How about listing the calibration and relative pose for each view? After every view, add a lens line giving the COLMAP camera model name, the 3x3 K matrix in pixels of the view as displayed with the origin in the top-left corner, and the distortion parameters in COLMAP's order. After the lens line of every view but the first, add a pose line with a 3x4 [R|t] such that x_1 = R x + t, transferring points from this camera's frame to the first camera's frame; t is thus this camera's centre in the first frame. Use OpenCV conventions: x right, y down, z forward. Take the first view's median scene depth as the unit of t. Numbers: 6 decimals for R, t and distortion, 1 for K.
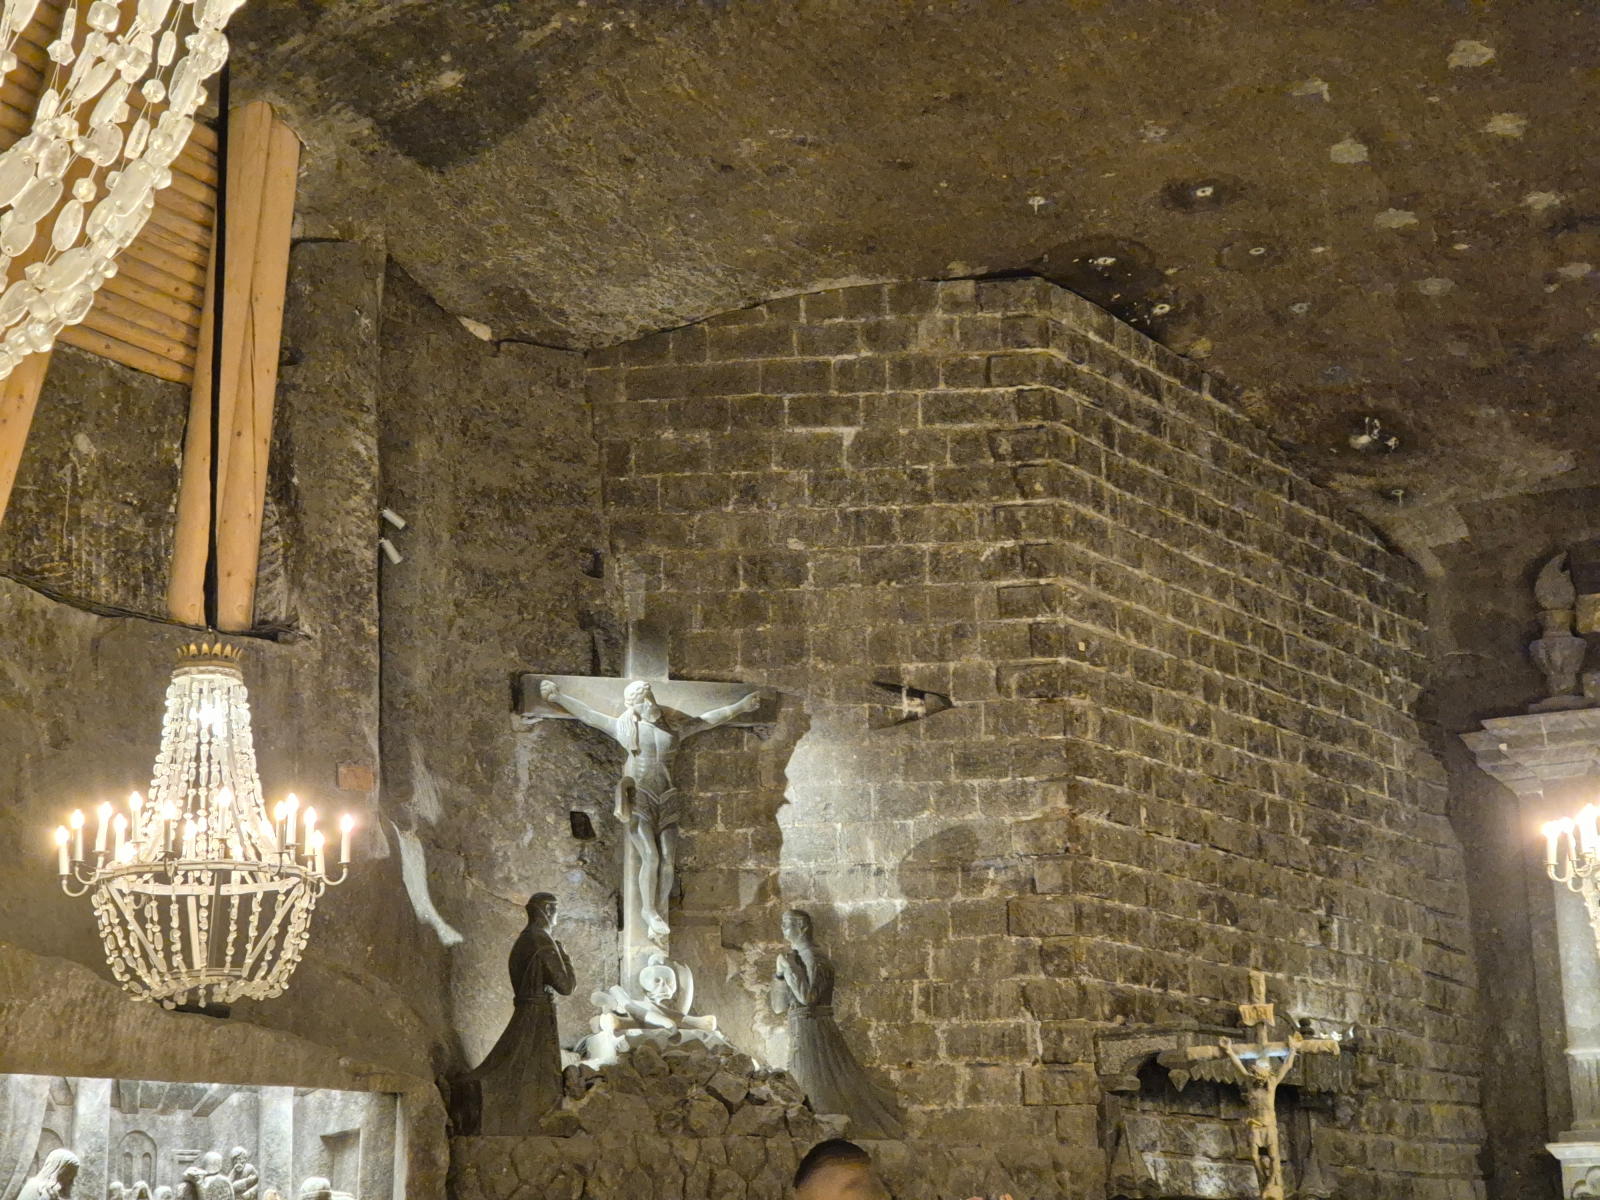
lens RADIAL K [[3099.3, 0, 804.7], [0, 3099.3, 561.3], [0, 0, 1]] dist [-0.240701, 3.076088]
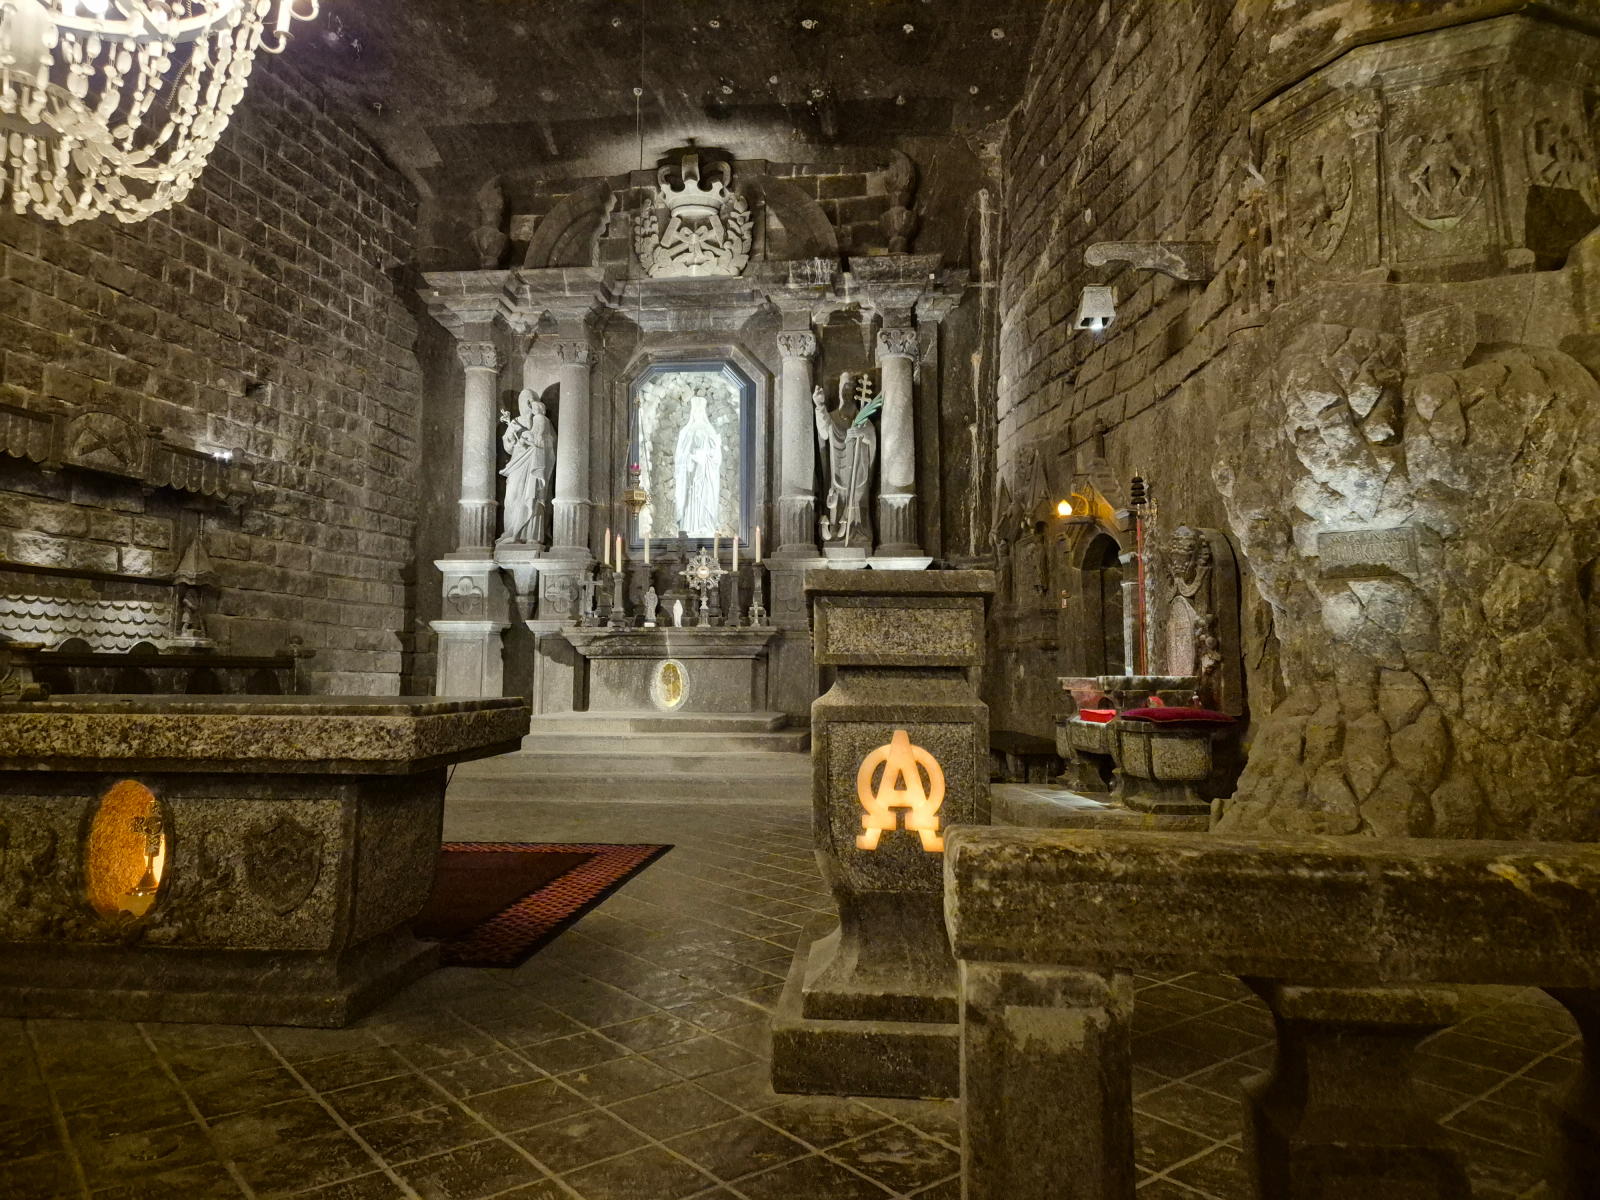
lens RADIAL K [[1074.7, 0, 779.3], [0, 1074.7, 567.3], [0, 0, 1]] dist [0.084526, -0.066072]
pose [[0.946279, 0.063723, 0.317009, 0.256156], [-0.105823, 0.987430, 0.117400, 0.125262], [-0.305543, -0.144640, 0.941128, 0.512237]]
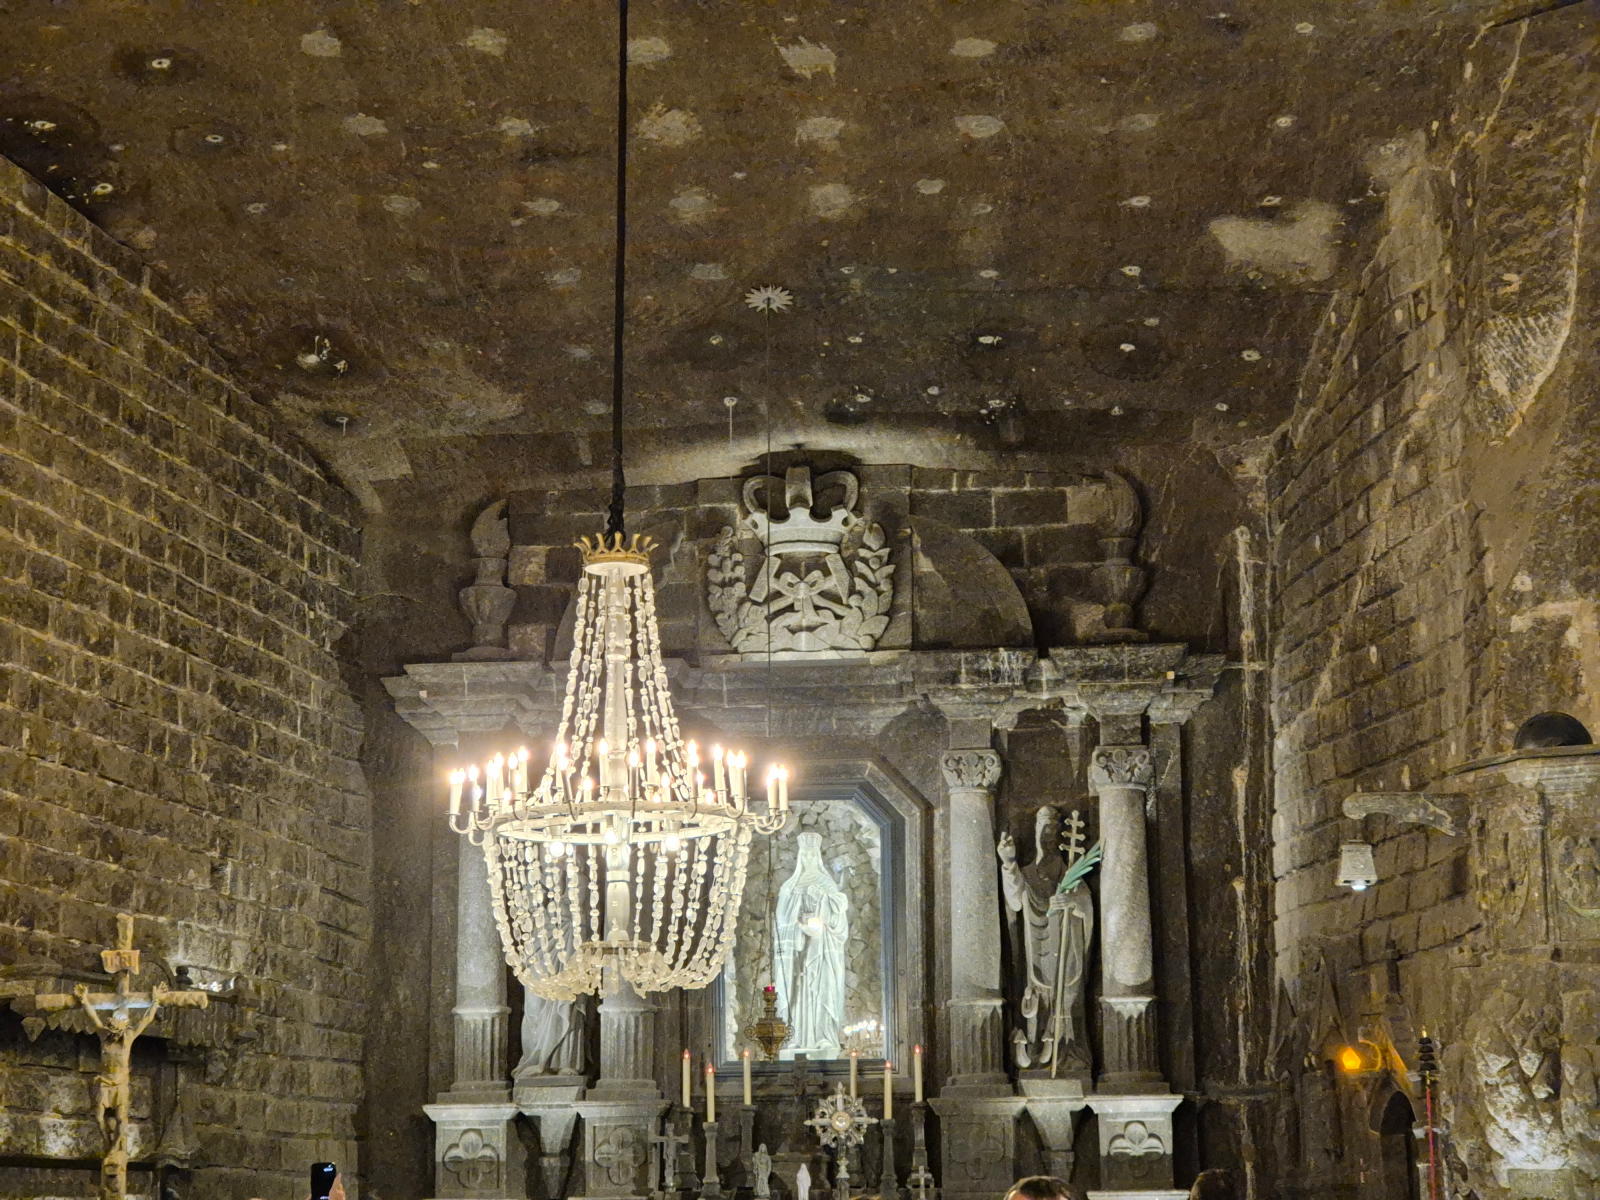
lens RADIAL K [[3062.3, 0, 839.4], [0, 3062.3, 532.1], [0, 0, 1]] dist [-0.016872, 0.562912]
pose [[0.935804, 0.095734, 0.339273, 0.021021], [-0.098122, 0.995123, -0.010150, 0.007760], [-0.338590, -0.023792, 0.940633, 0.066494]]
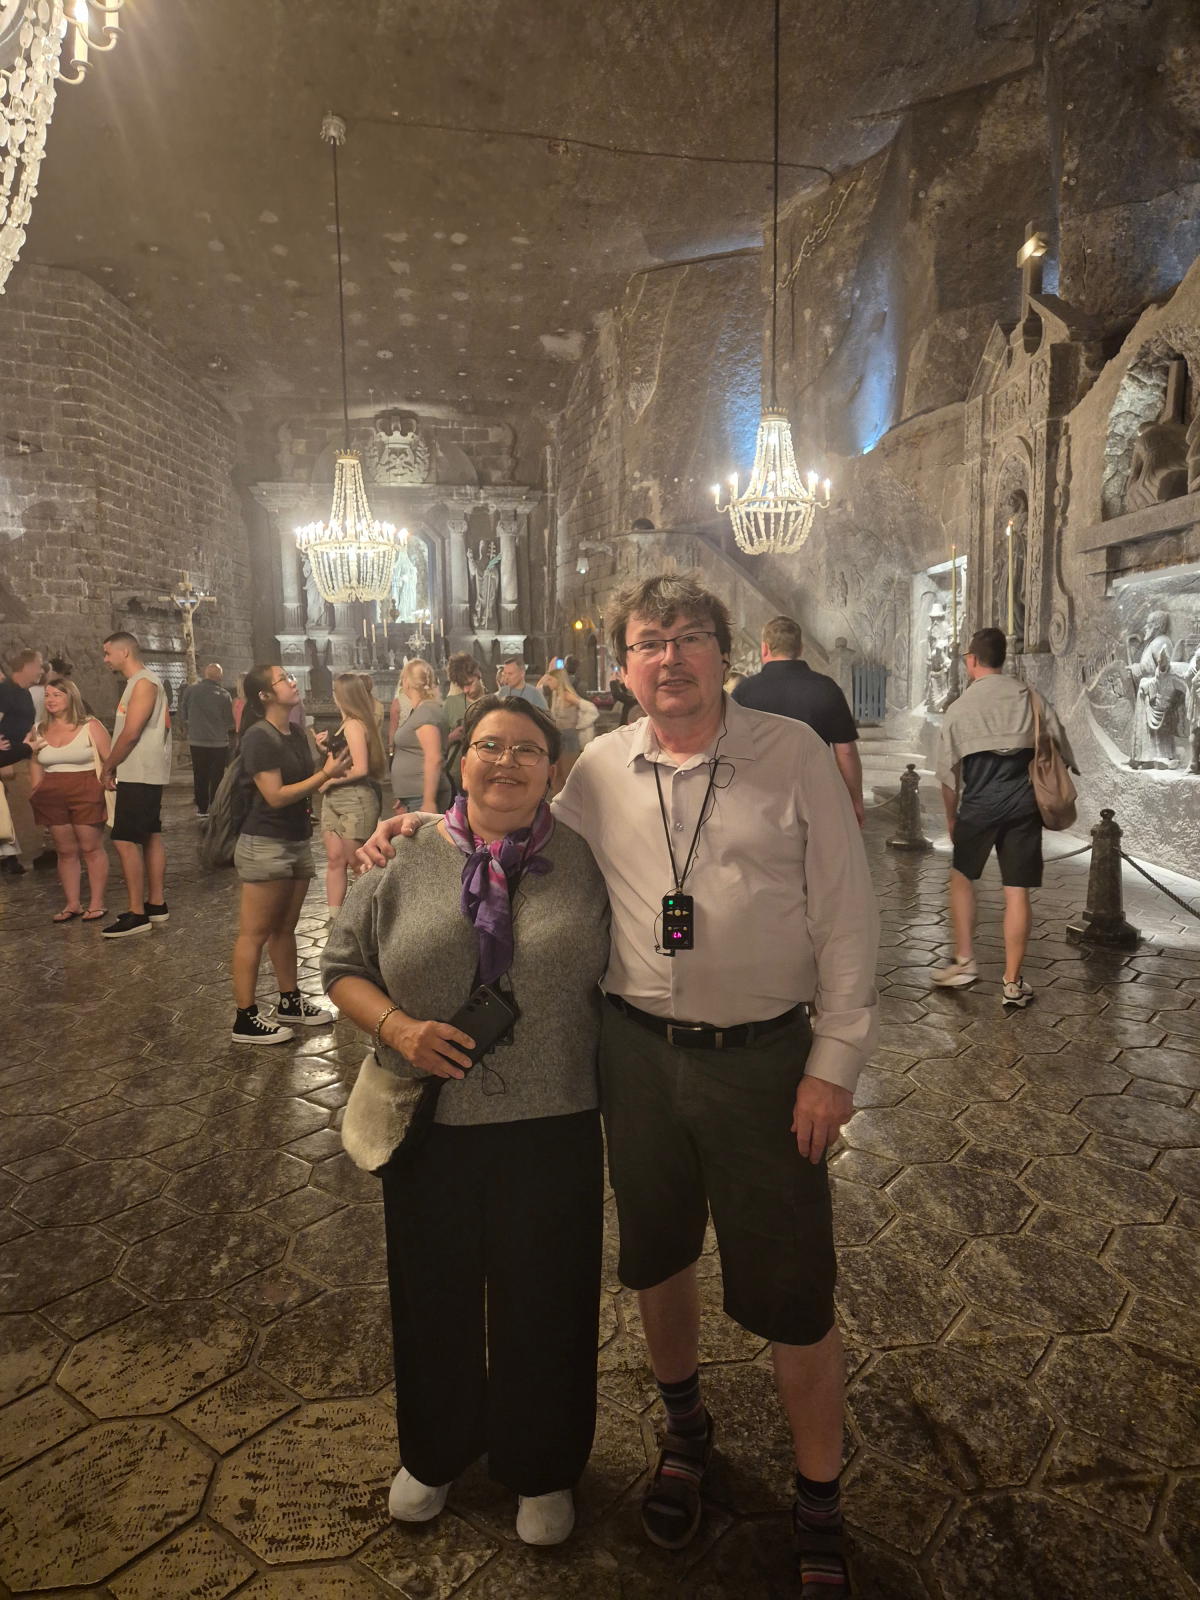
lens RADIAL K [[1074.7, 0, 623.4], [0, 1074.7, 799.7], [0, 0, 1]] dist [0.084526, -0.066072]
pose [[0.845149, -0.040719, 0.532977, -0.039321], [-0.137516, 0.946970, 0.290408, -0.008748], [-0.516538, -0.318731, 0.794732, -0.037423]]
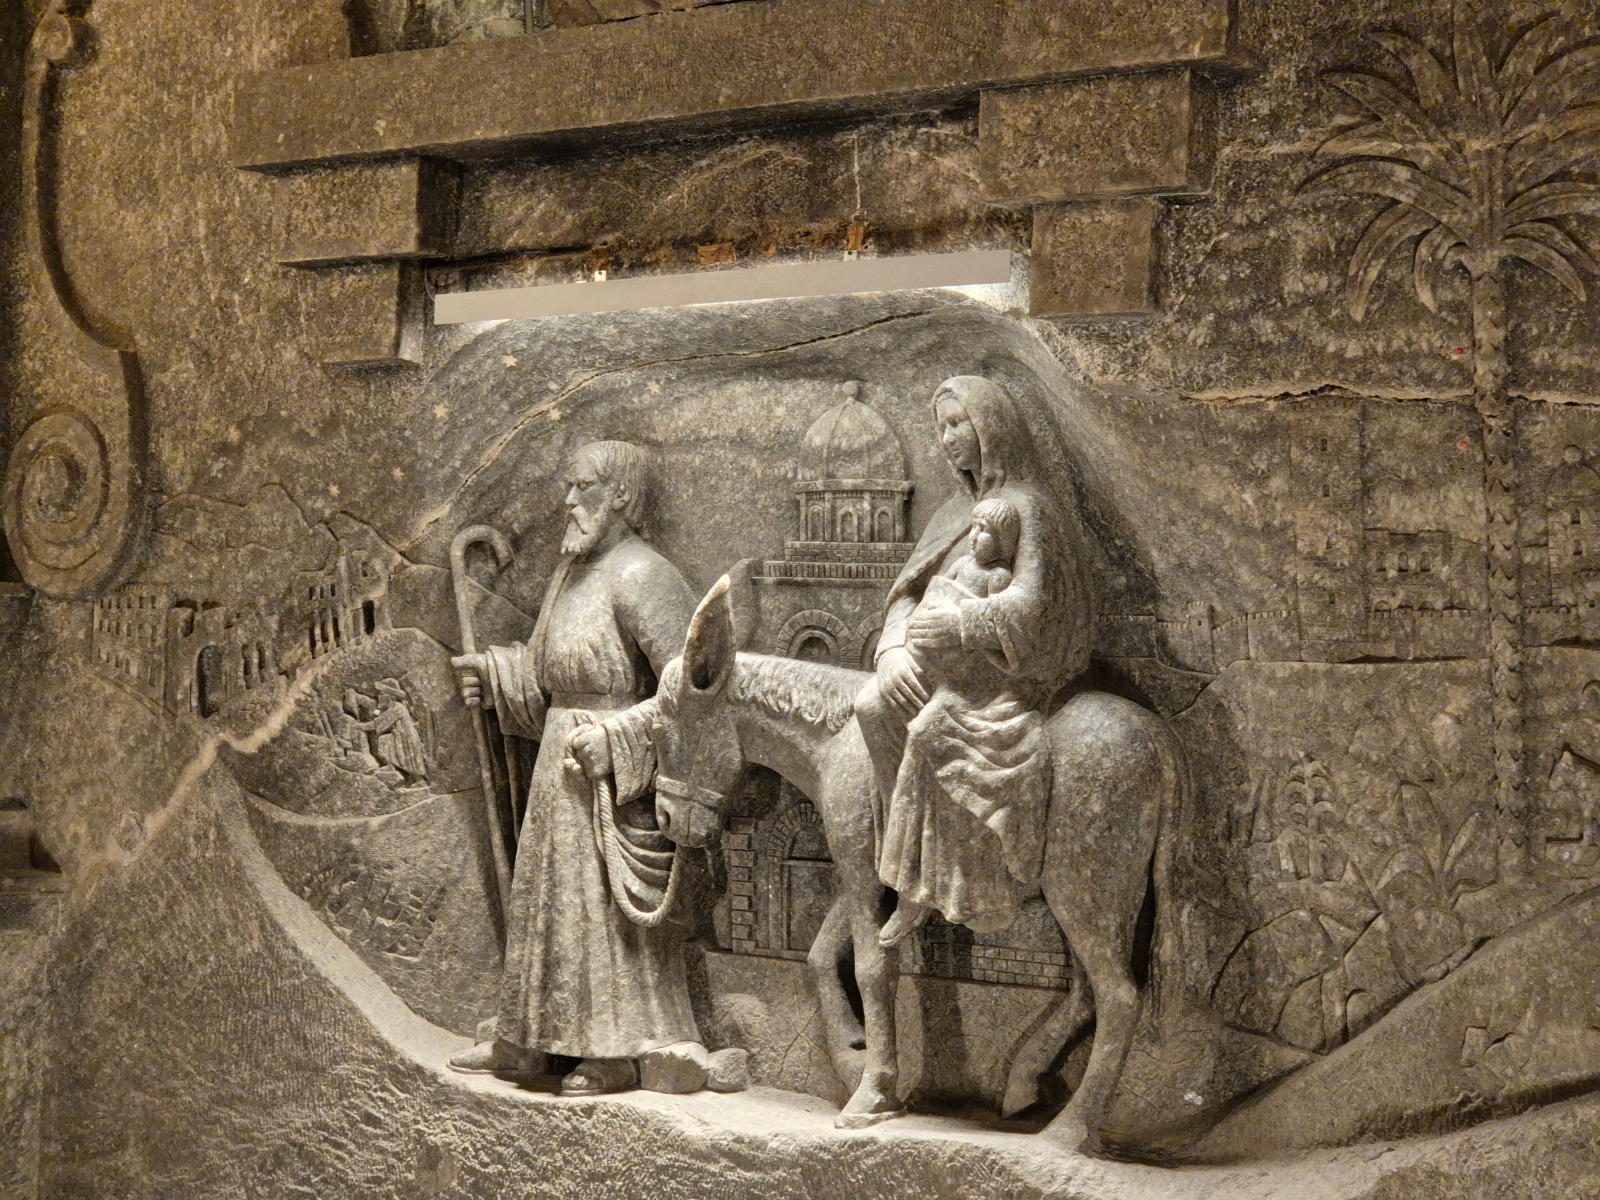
lens RADIAL K [[3079.8, 0, 800.0], [0, 3079.8, 600.0], [0, 0, 1]] dist [-0.496897, 5.989592]
pose [[0.084939, 0.068812, 0.994007, 0.080717], [-0.263800, 0.963566, -0.044163, 0.041069], [-0.960830, -0.258468, 0.099997, 0.172091]]
